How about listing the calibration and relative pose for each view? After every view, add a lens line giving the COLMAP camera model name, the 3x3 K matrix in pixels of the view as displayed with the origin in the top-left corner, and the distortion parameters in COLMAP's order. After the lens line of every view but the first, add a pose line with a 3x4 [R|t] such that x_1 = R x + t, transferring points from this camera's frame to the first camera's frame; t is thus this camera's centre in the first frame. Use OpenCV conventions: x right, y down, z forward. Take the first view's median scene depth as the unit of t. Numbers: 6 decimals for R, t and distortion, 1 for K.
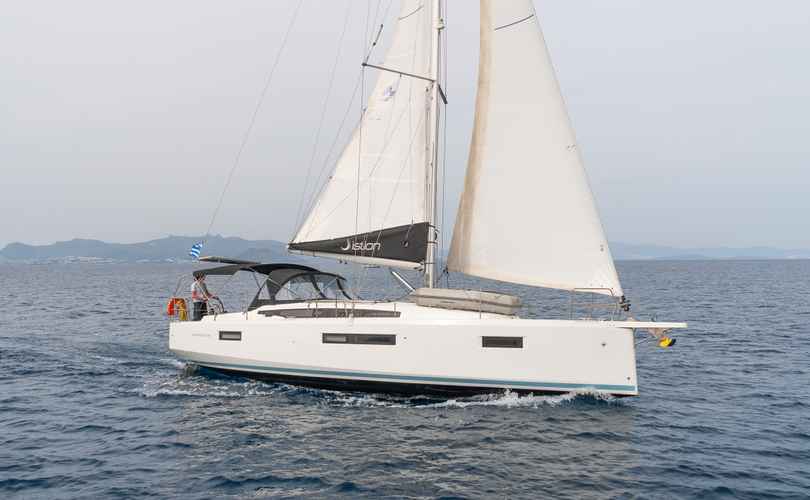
lens RADIAL K [[771.1, 0, 370.9], [0, 771.1, 263.4], [0, 0, 1]] dist [-0.015439, -0.001691]
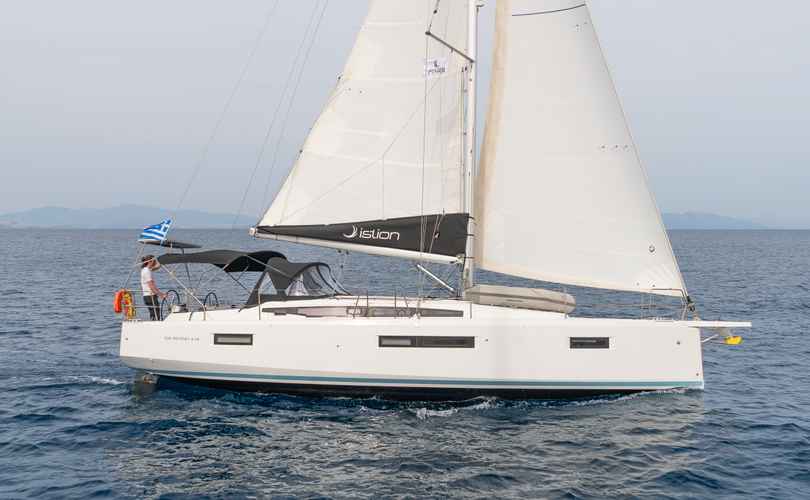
lens RADIAL K [[811.9, 0, 405.0], [0, 811.9, 250.0], [0, 0, 1]] dist [-0.041538, -0.008848]
pose [[0.883119, 0.030661, 0.468146, -0.438459], [-0.034746, 0.999396, 0.000089, -0.006353], [-0.467861, -0.016345, 0.883651, 0.171554]]
